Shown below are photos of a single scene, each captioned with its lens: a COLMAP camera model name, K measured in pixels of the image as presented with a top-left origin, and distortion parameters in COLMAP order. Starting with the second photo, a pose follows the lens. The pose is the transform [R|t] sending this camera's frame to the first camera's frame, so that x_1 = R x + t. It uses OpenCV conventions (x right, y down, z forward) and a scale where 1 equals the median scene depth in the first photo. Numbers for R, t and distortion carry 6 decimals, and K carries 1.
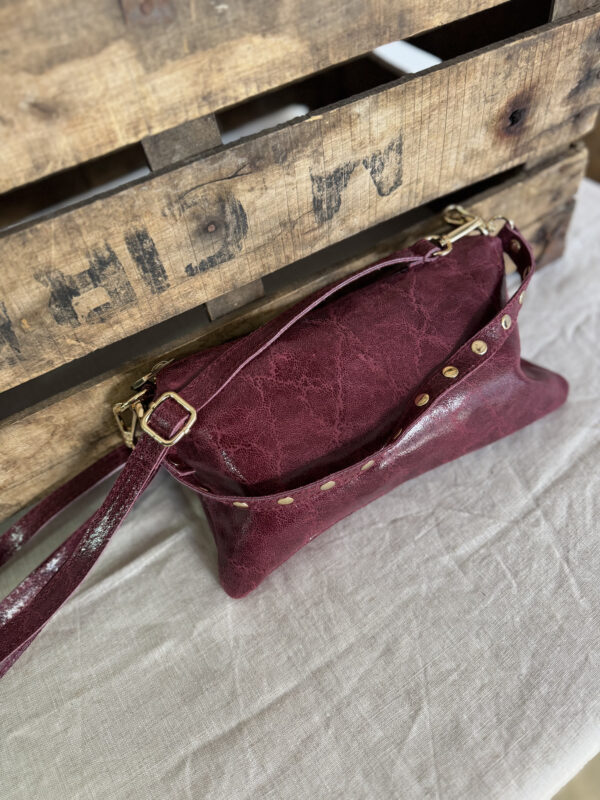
lens RADIAL K [[579.9, 0, 301.8], [0, 579.9, 401.8], [0, 0, 1]] dist [0.018281, -0.062056]
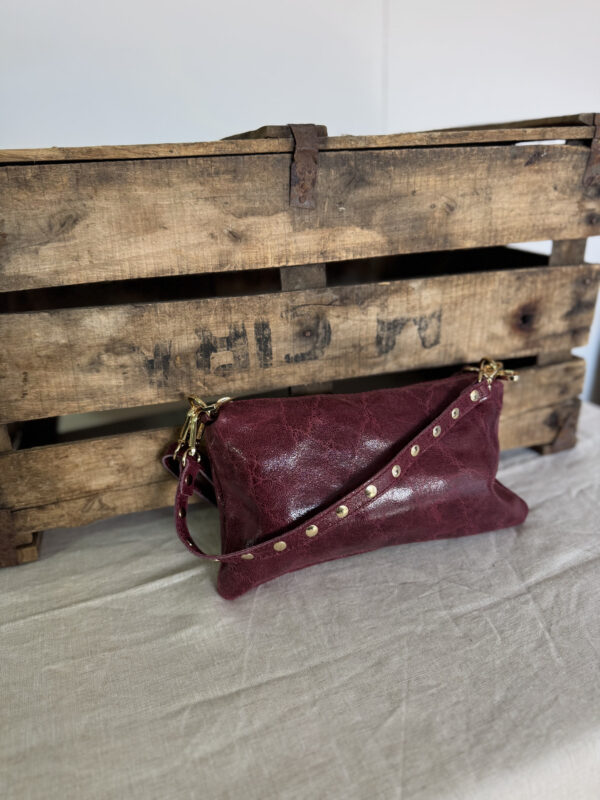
lens RADIAL K [[579.9, 0, 304.1], [0, 579.9, 405.4], [0, 0, 1]] dist [0.018281, -0.062056]
pose [[0.973946, 0.161363, -0.159345, 0.109981], [-0.216954, 0.867560, -0.447516, 0.556000], [0.066029, 0.470427, 0.879965, -0.265767]]
